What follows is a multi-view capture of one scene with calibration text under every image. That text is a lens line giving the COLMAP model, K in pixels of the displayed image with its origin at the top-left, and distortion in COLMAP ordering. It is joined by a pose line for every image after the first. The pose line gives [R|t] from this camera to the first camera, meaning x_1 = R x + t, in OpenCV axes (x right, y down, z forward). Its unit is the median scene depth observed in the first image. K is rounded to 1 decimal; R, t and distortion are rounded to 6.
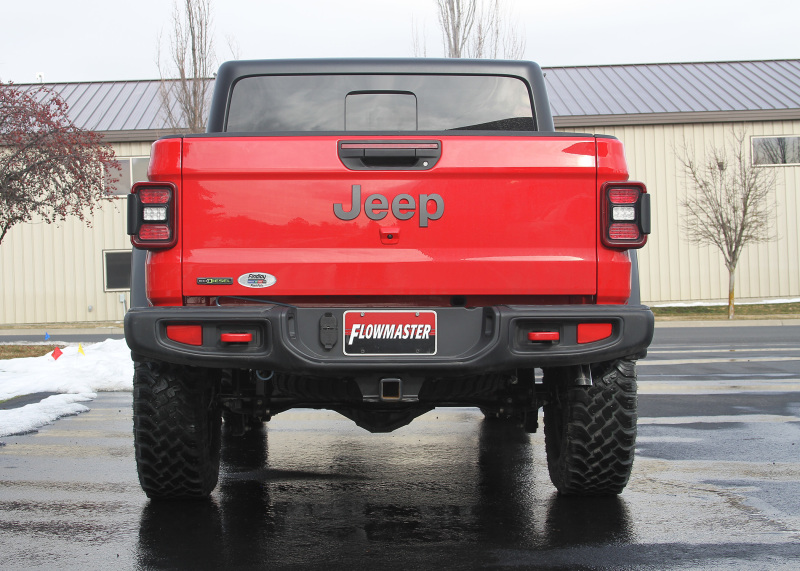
lens RADIAL K [[1540.4, 0, 400.0], [0, 1540.4, 285.5], [0, 0, 1]] dist [0.014157, 0.053432]
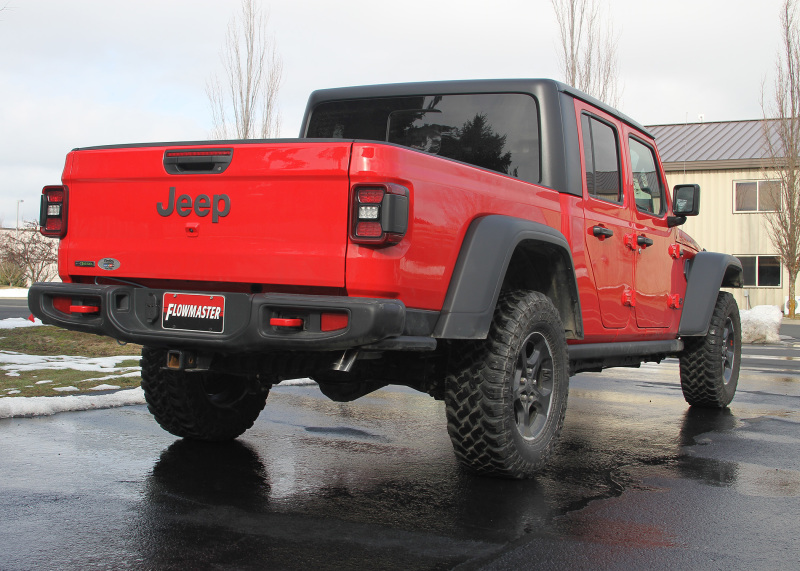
lens RADIAL K [[1144.3, 0, 400.0], [0, 1144.3, 285.5], [0, 0, 1]] dist [0.018421, 0.017211]
pose [[0.842686, 0.040070, -0.536913, 0.596147], [-0.037748, 0.999170, 0.015322, -0.009204], [0.537081, 0.007356, 0.843499, 0.346069]]
